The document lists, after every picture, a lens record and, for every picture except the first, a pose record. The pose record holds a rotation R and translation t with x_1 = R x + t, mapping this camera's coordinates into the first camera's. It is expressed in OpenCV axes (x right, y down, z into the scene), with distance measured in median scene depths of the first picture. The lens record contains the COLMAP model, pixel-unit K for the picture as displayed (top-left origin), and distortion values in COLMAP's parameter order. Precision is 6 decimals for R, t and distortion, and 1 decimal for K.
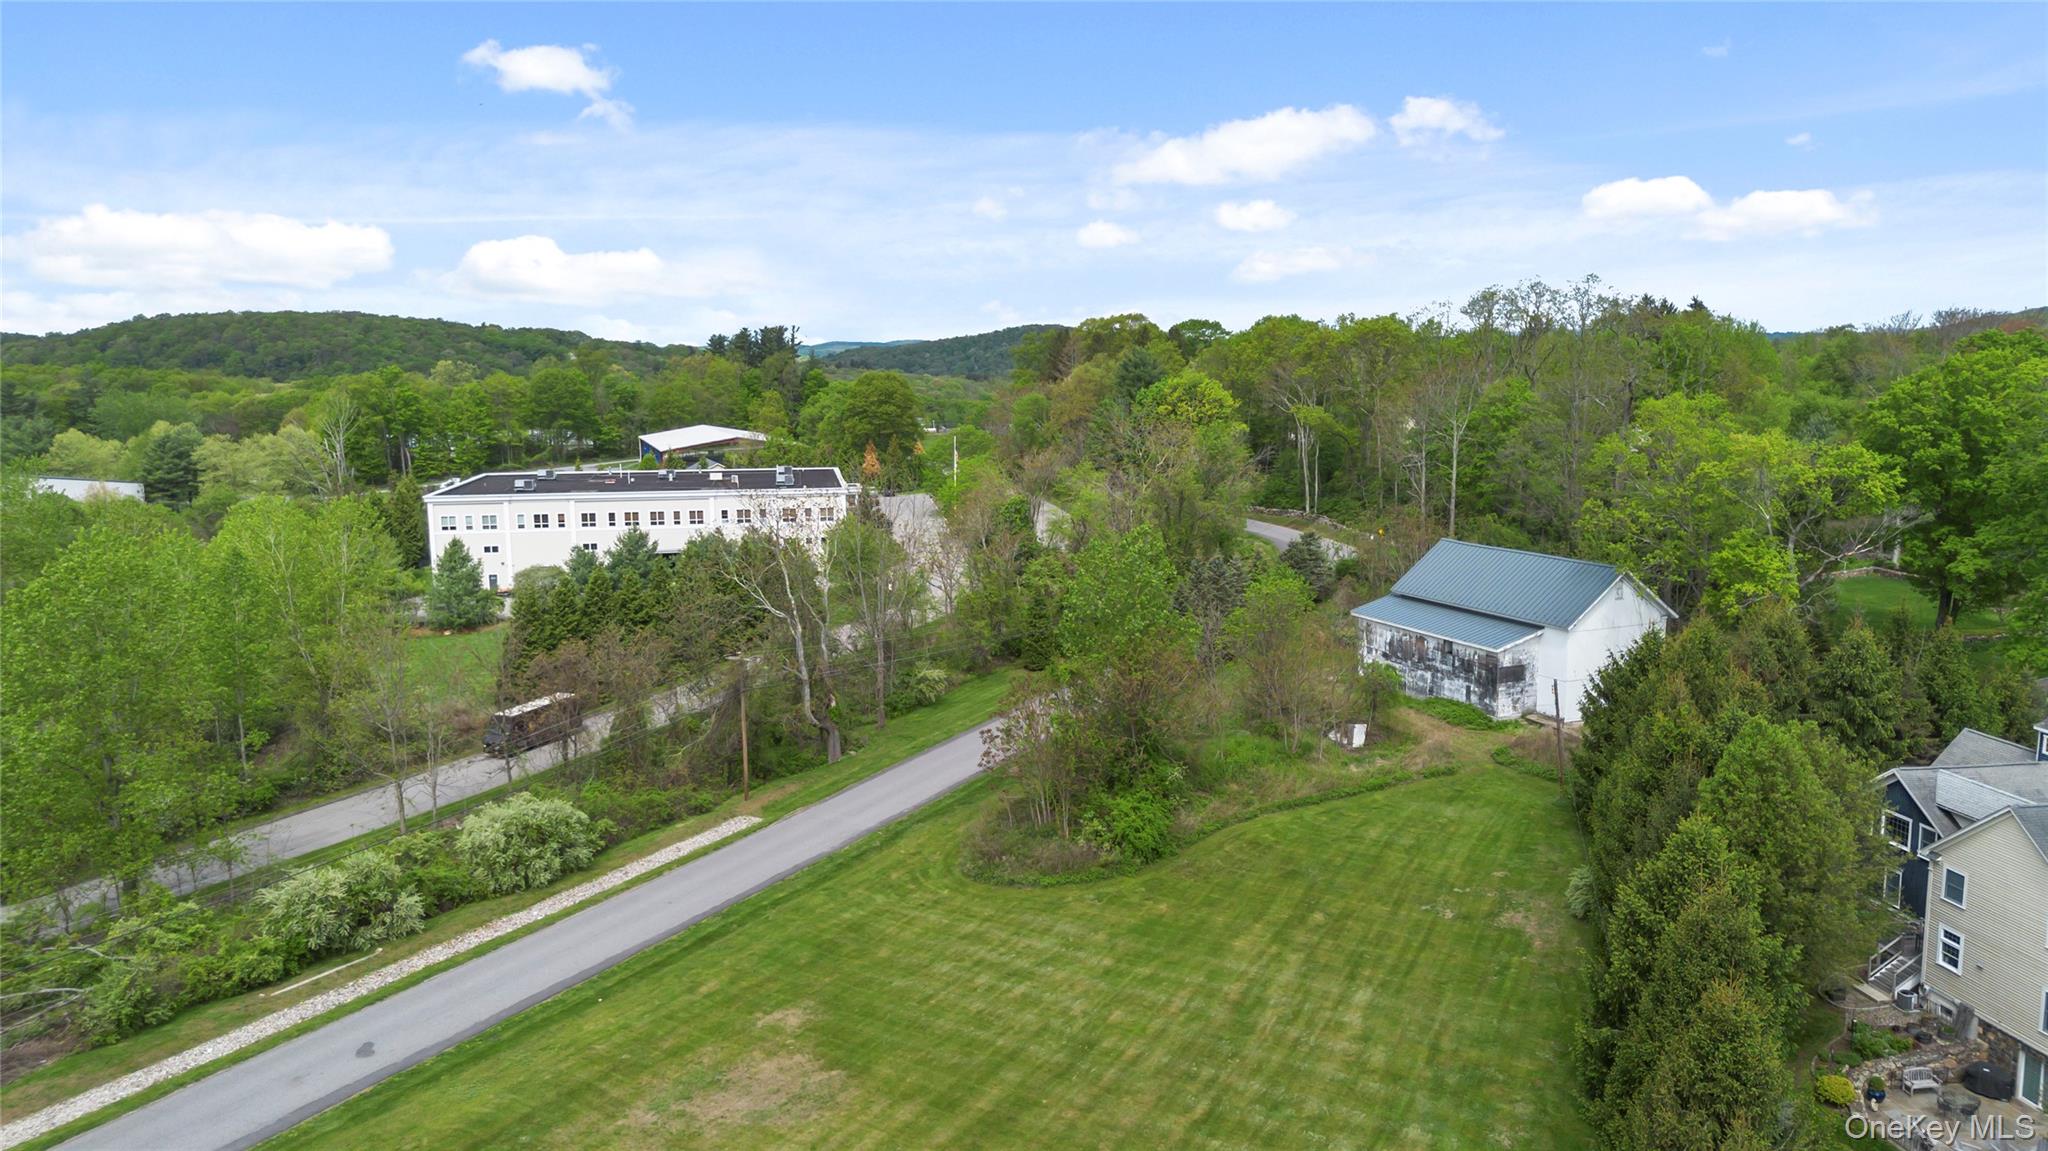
lens RADIAL K [[1419.5, 0, 1031.9], [0, 1419.5, 560.8], [0, 0, 1]] dist [0.048707, -0.006331]
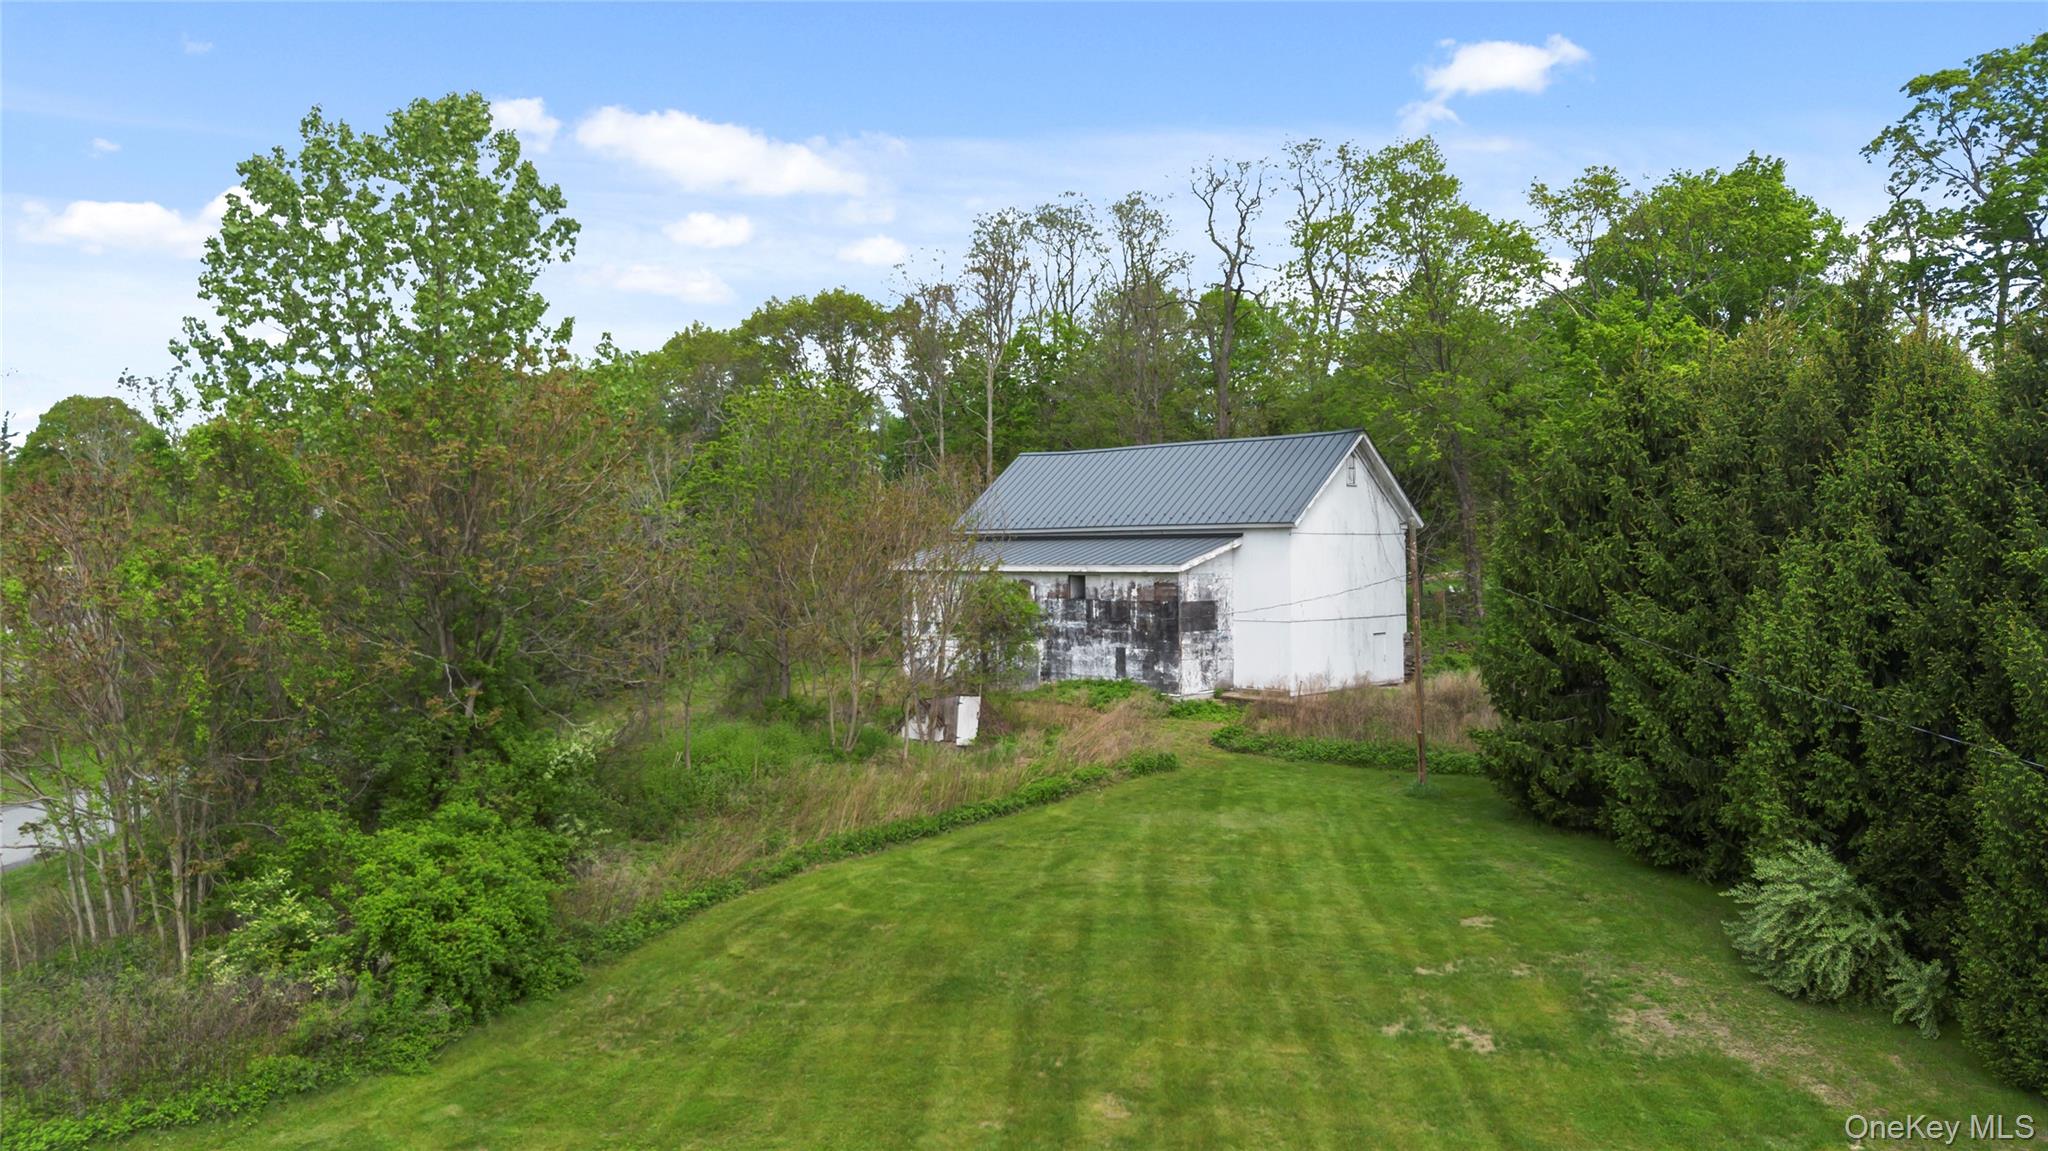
lens RADIAL K [[1419.5, 0, 1013.3], [0, 1419.5, 576.1], [0, 0, 1]] dist [0.048707, -0.006331]
pose [[0.918852, 0.000946, 0.394602, 0.059268], [0.049400, 0.991854, -0.117409, 0.145962], [-0.391498, 0.127374, 0.911320, 0.607166]]
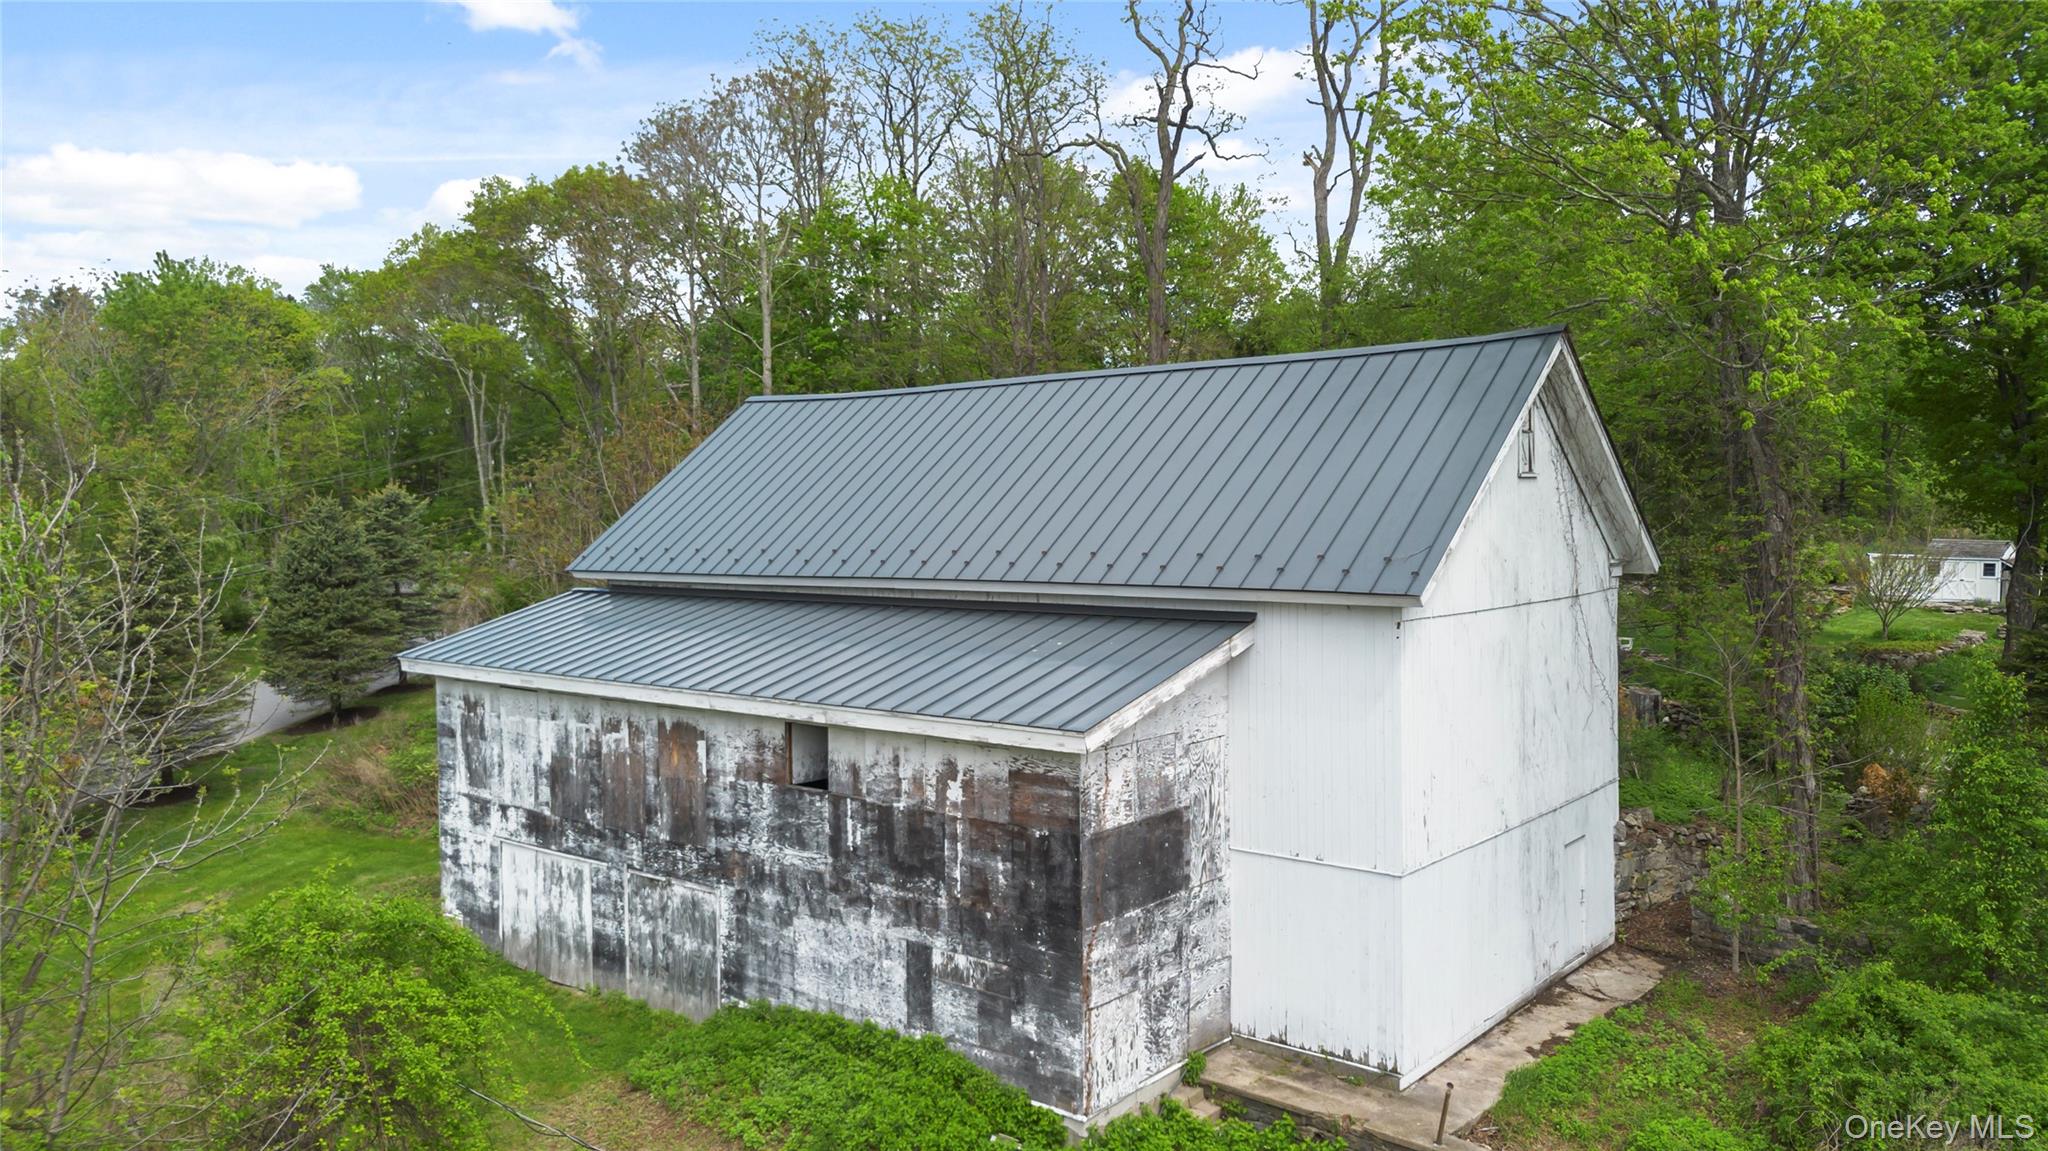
lens RADIAL K [[1419.5, 0, 1024.0], [0, 1419.5, 566.0], [0, 0, 1]] dist [0.048707, -0.006331]
pose [[0.887566, -0.016381, 0.460389, 0.273178], [0.064472, 0.993949, -0.088928, 0.064632], [-0.456146, 0.108611, 0.883252, 0.970271]]
